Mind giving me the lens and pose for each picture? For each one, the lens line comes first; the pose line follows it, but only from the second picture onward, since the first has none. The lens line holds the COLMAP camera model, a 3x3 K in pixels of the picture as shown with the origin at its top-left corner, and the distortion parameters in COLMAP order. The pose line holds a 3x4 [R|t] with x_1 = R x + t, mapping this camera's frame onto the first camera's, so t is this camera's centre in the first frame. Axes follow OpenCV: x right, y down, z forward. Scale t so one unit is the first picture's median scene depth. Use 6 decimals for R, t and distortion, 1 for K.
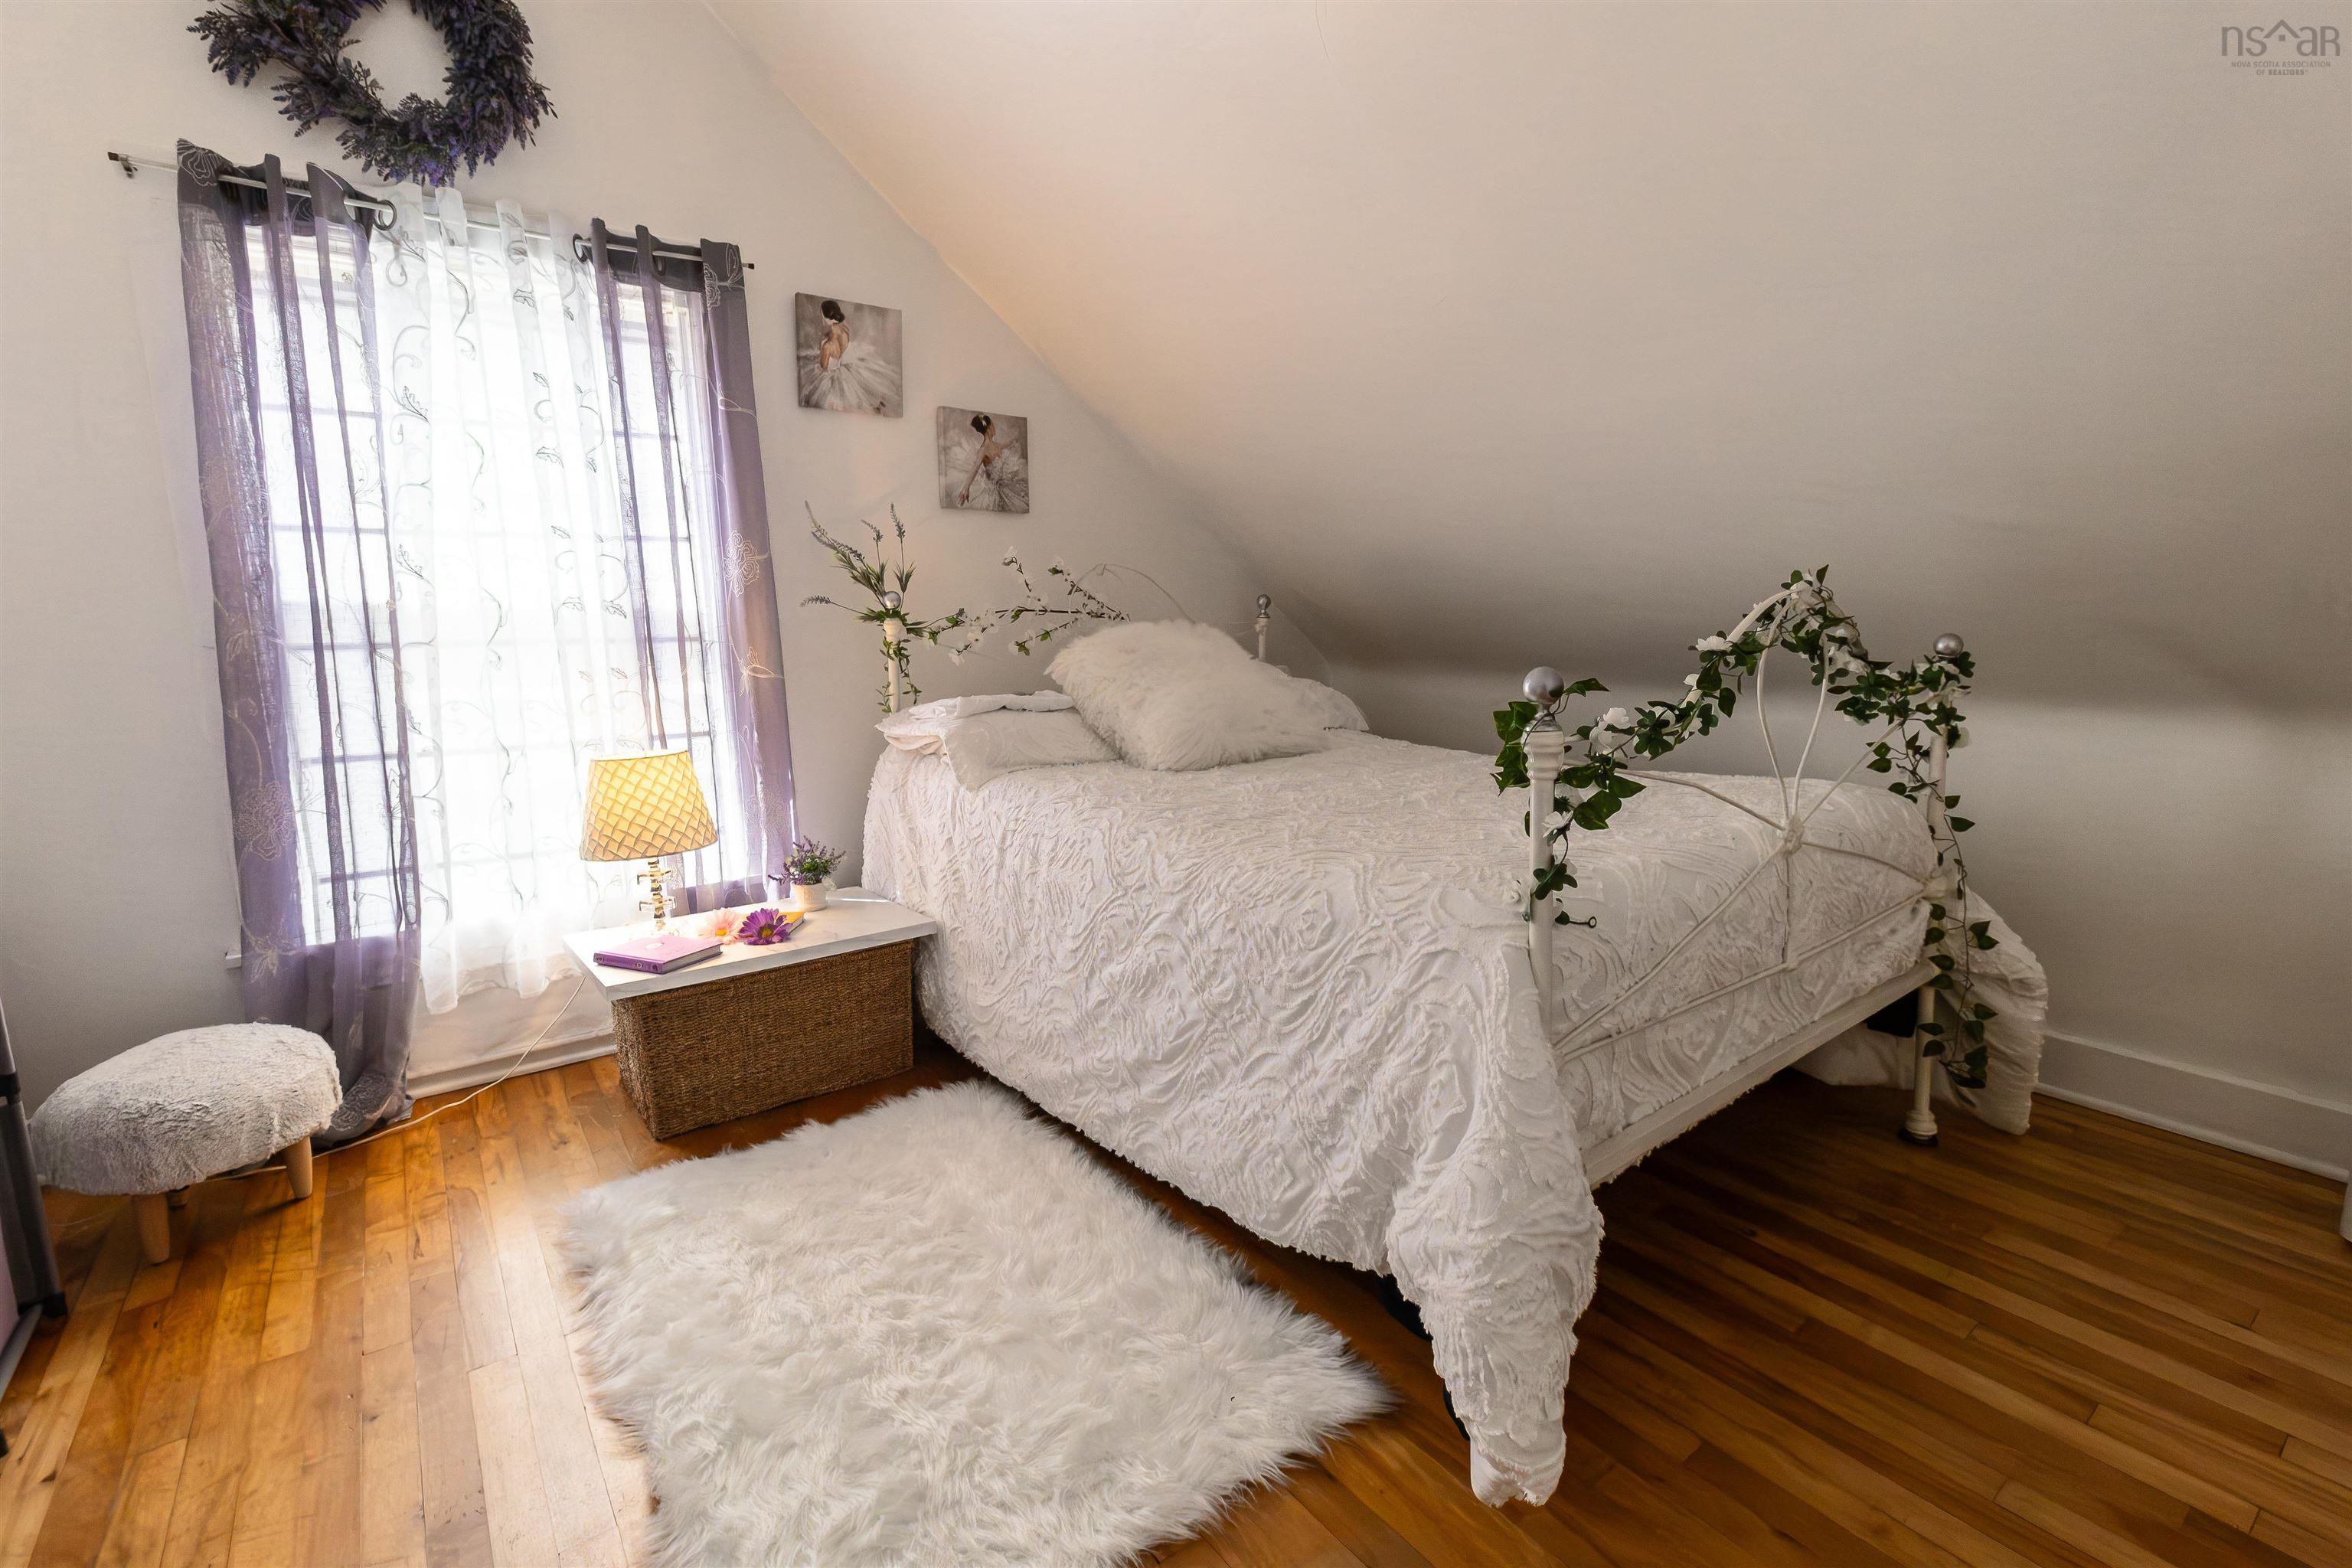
lens RADIAL K [[1083.1, 0, 1179.5], [0, 1083.1, 773.4], [0, 0, 1]] dist [0.004379, 0.000156]
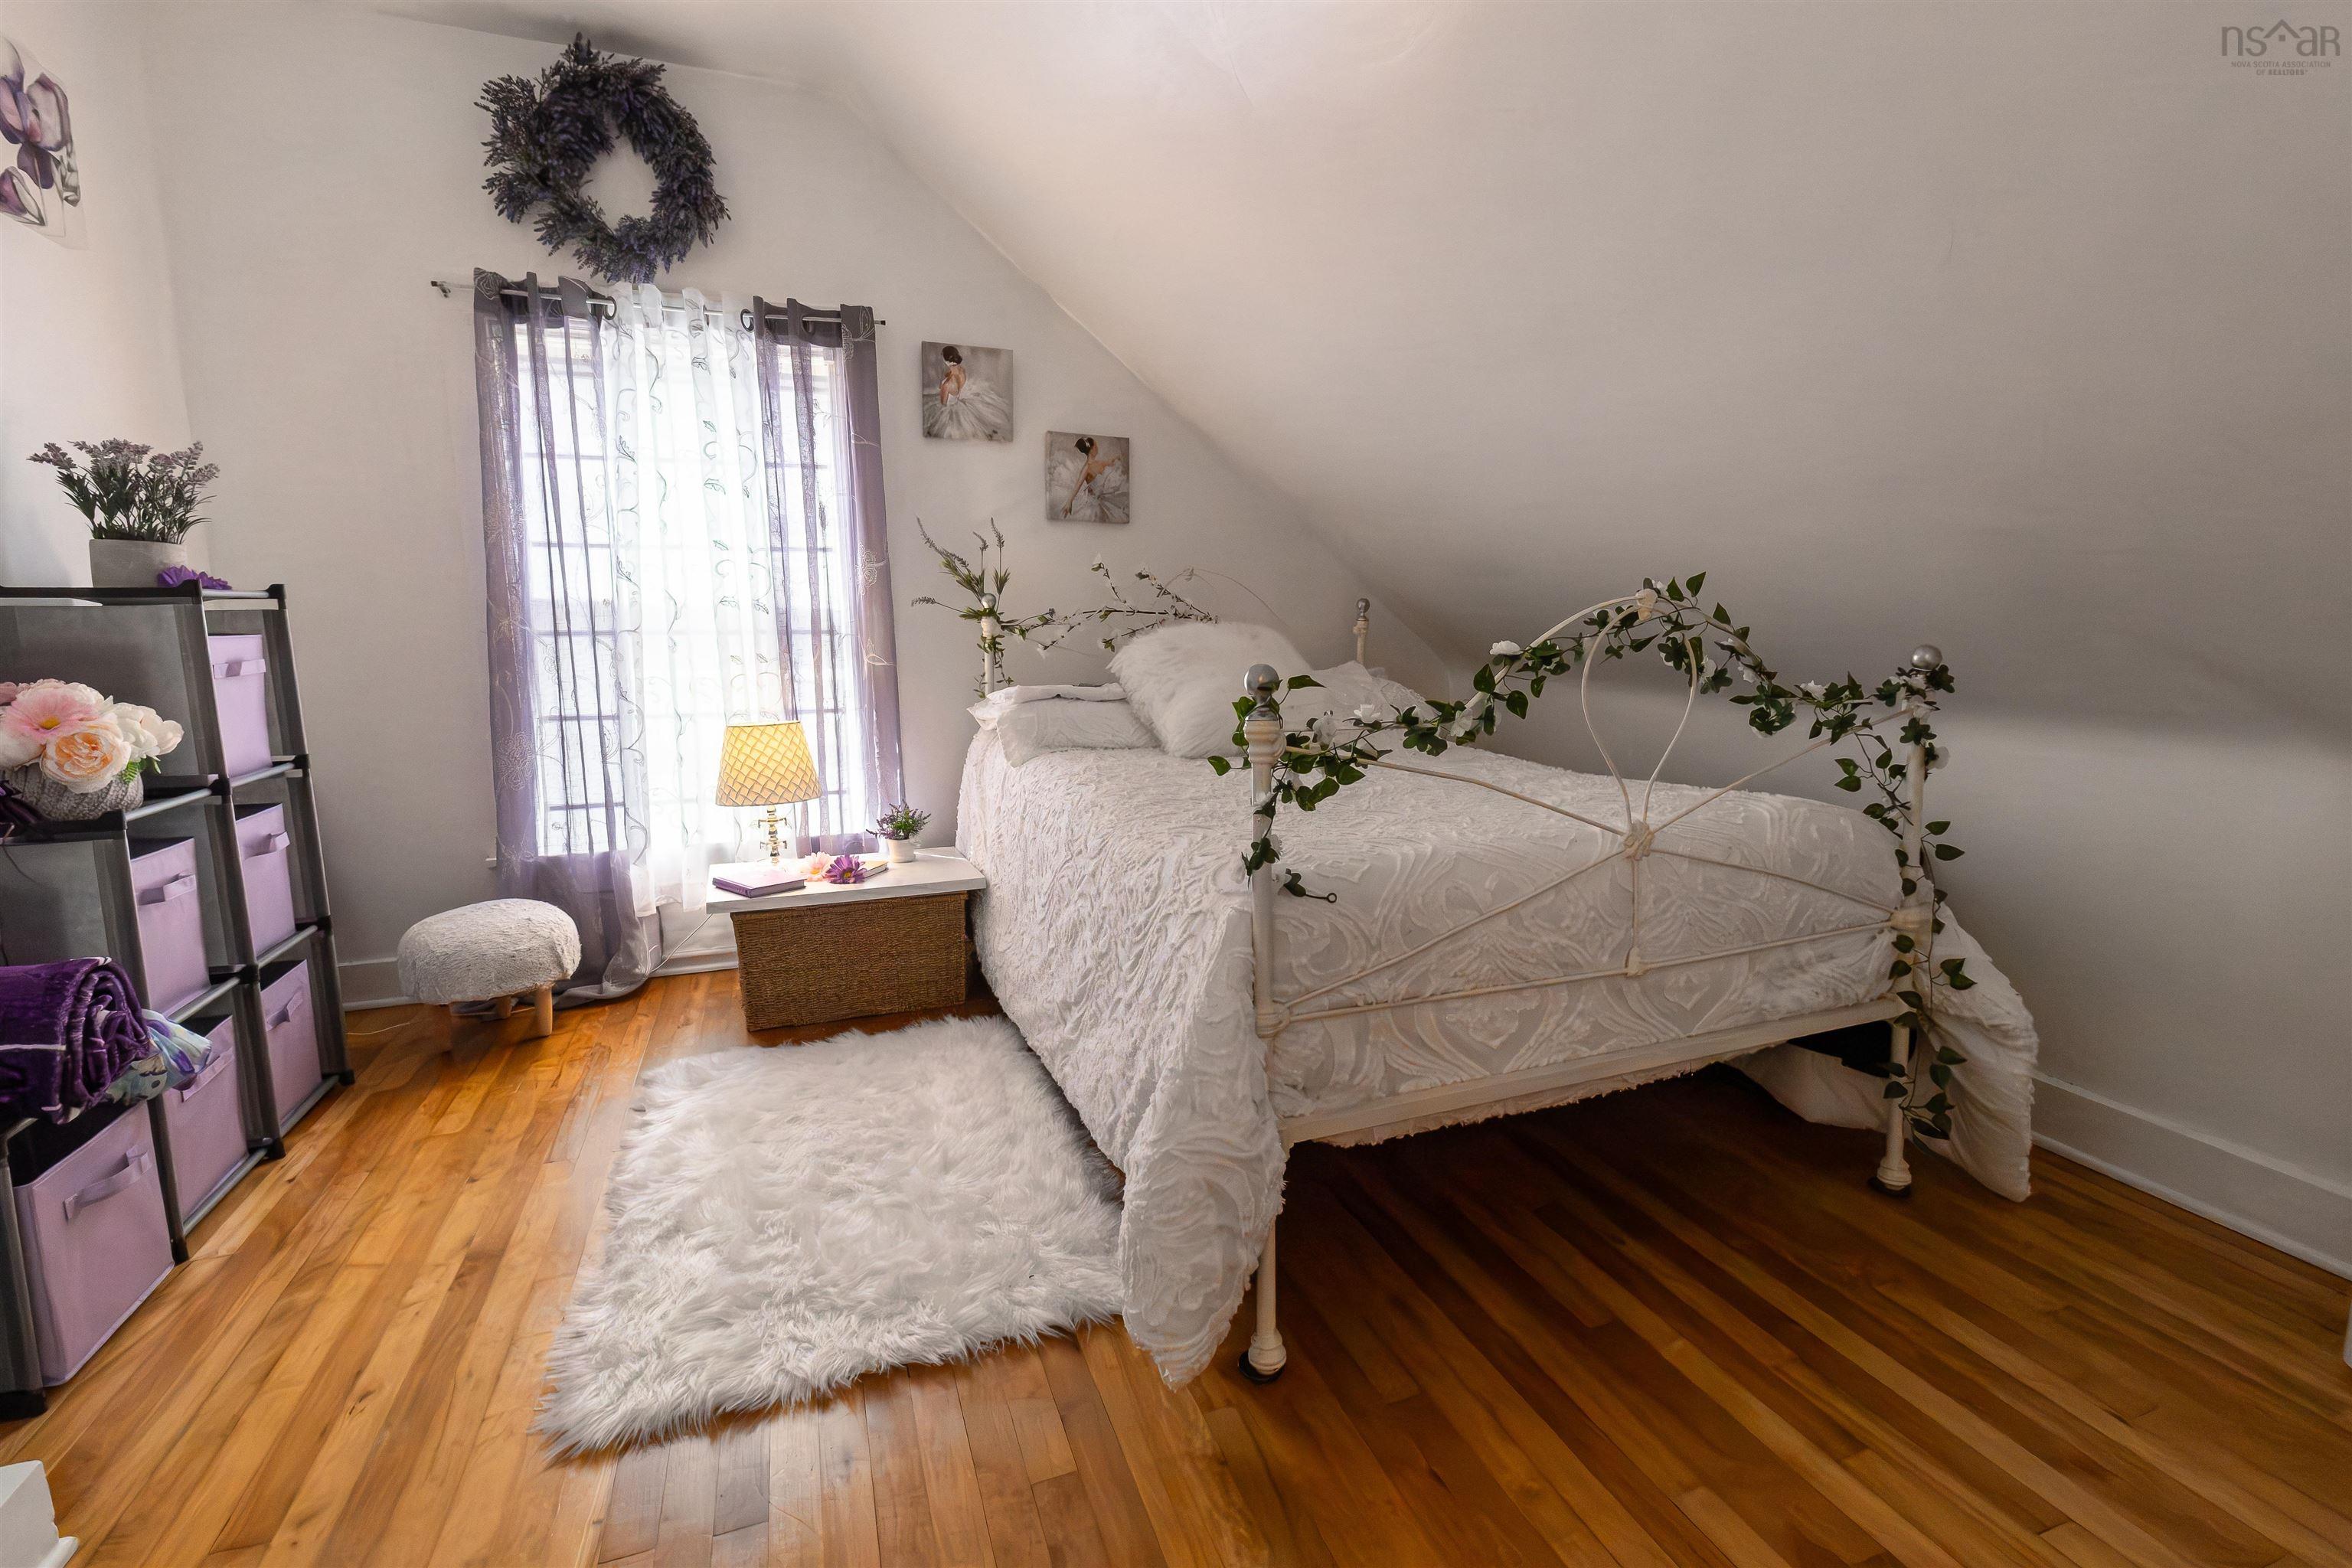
lens RADIAL K [[1083.1, 0, 1178.0], [0, 1083.1, 767.4], [0, 0, 1]] dist [0.004379, 0.000156]
pose [[0.958196, 0.050249, -0.281666, 0.339549], [-0.052039, 0.998644, 0.001126, 0.007611], [0.281340, 0.013579, 0.959512, -0.065394]]
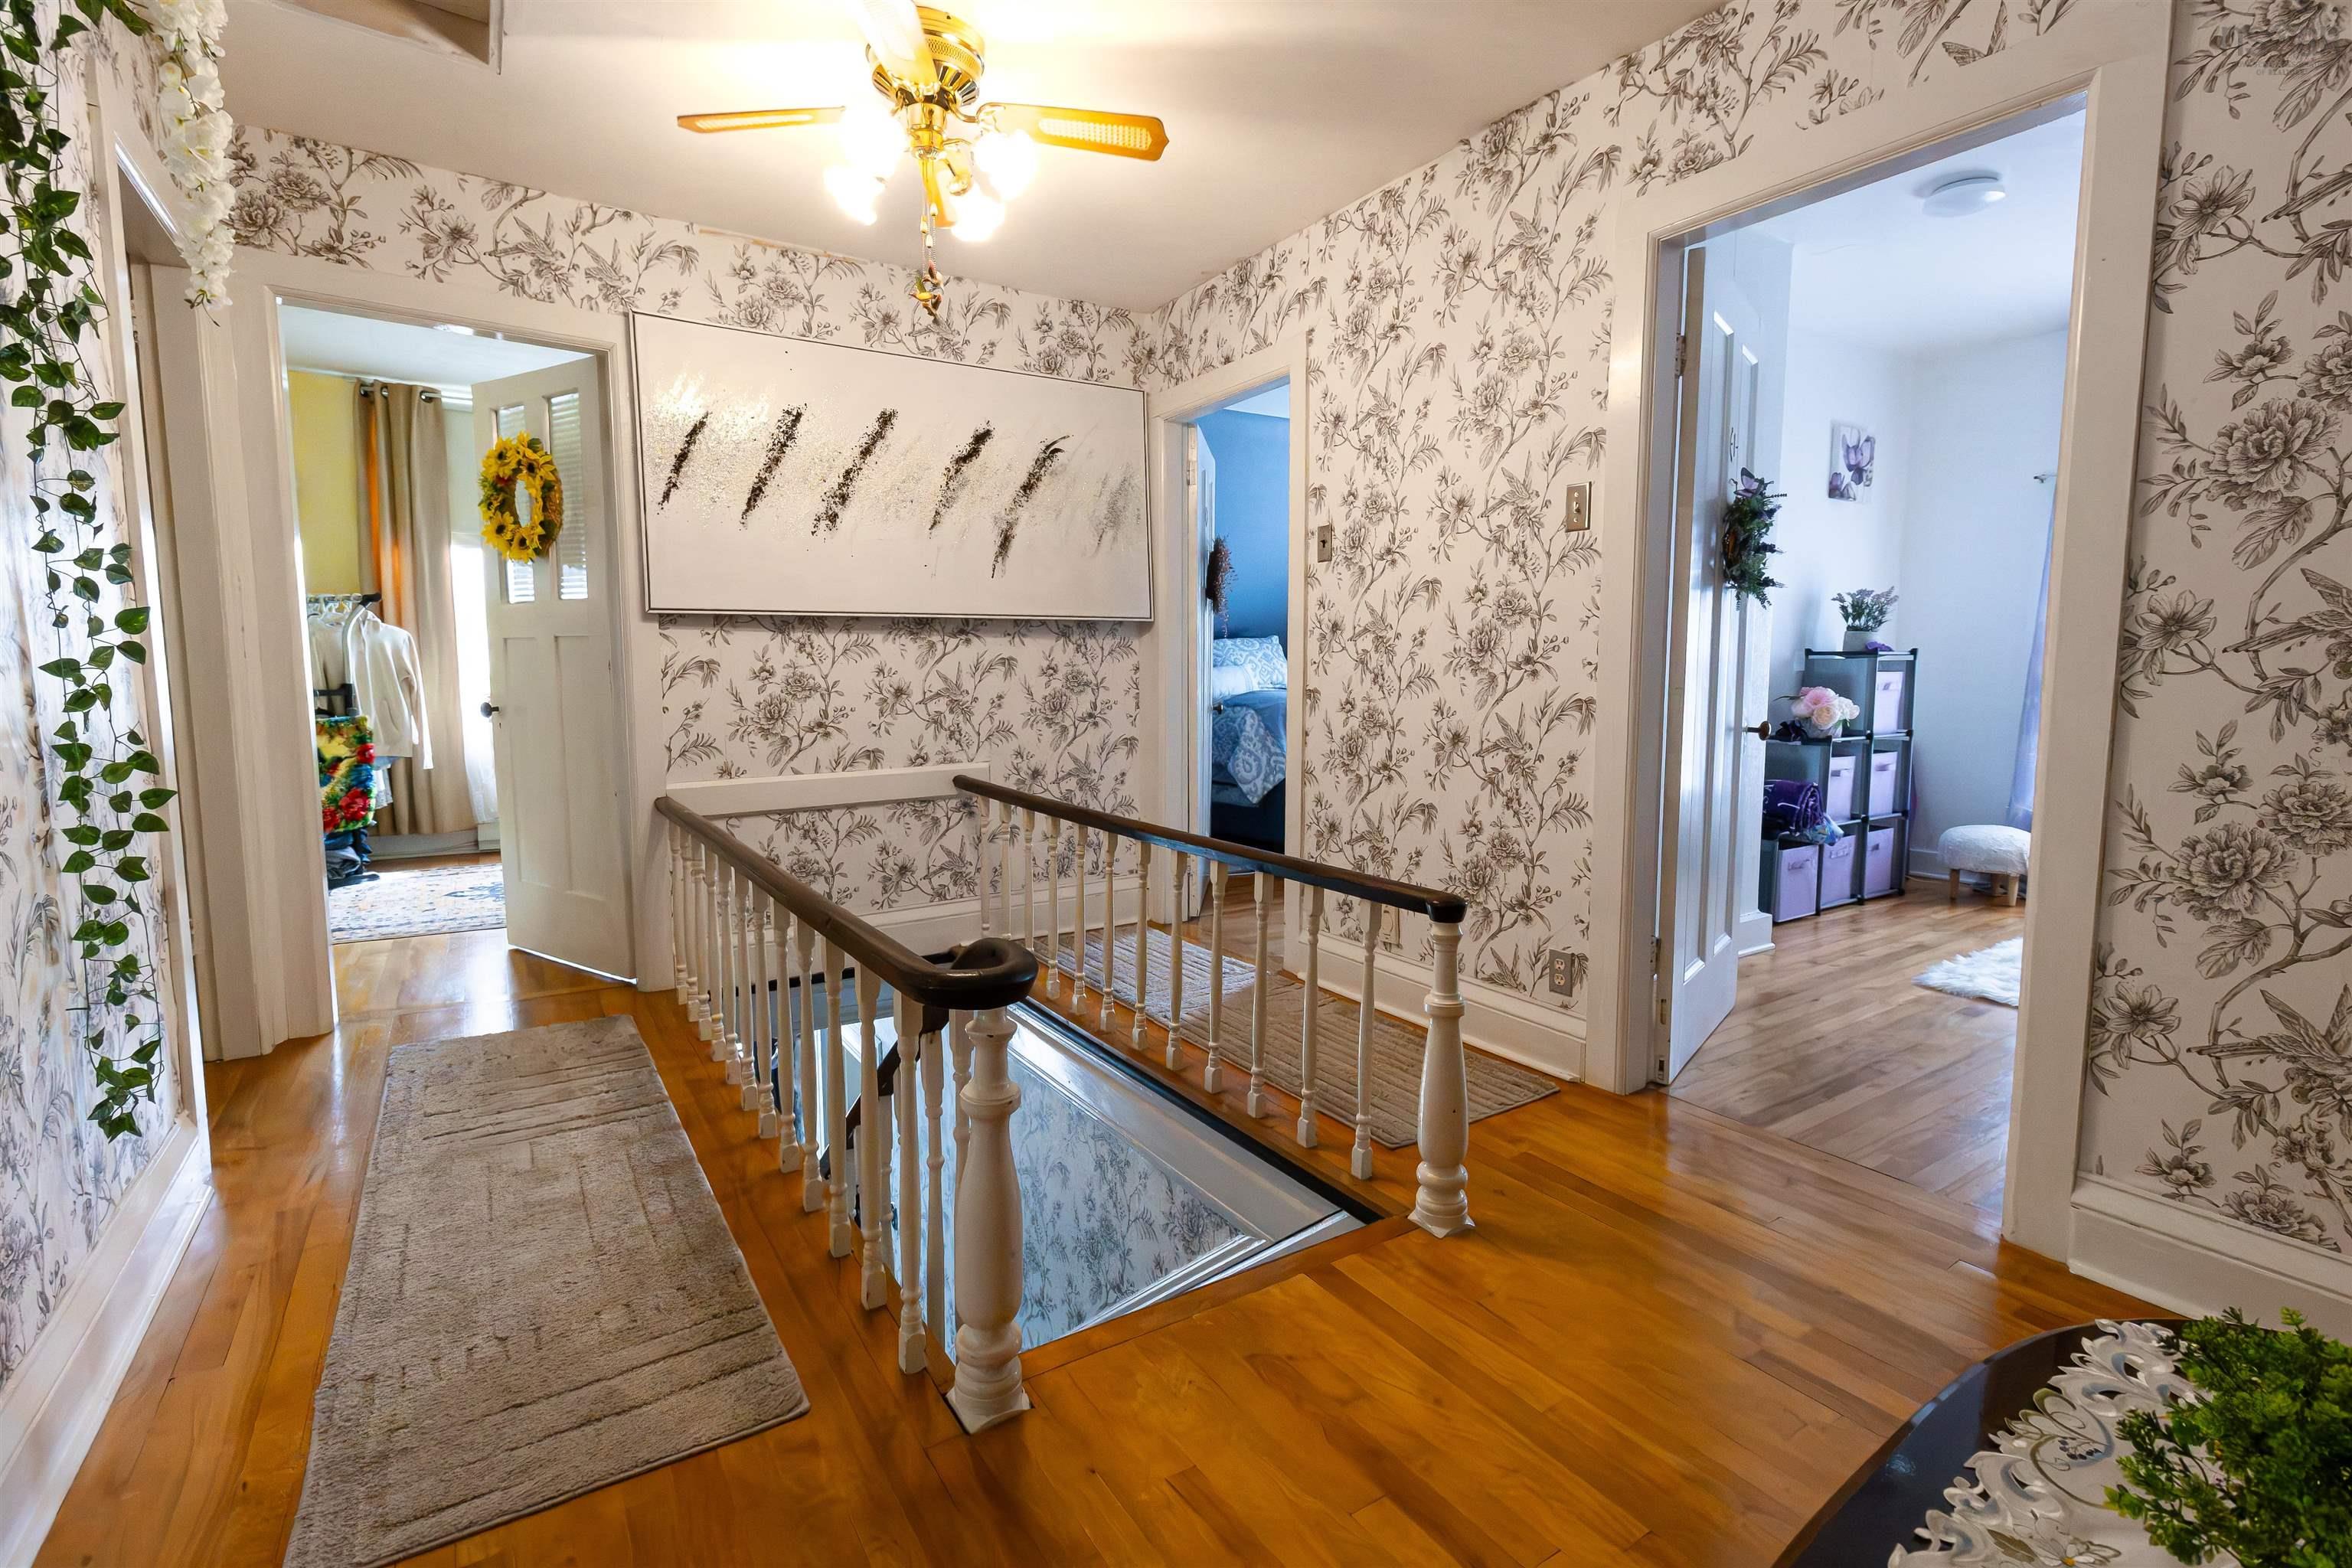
lens RADIAL K [[1083.1, 0, 1181.5], [0, 1083.1, 772.0], [0, 0, 1]] dist [0.004379, 0.000156]
pose [[-0.059474, 0.119497, -0.991052, 1.477797], [-0.155751, 0.979539, 0.127456, 0.073068], [0.986004, 0.161937, -0.039646, -0.634542]]
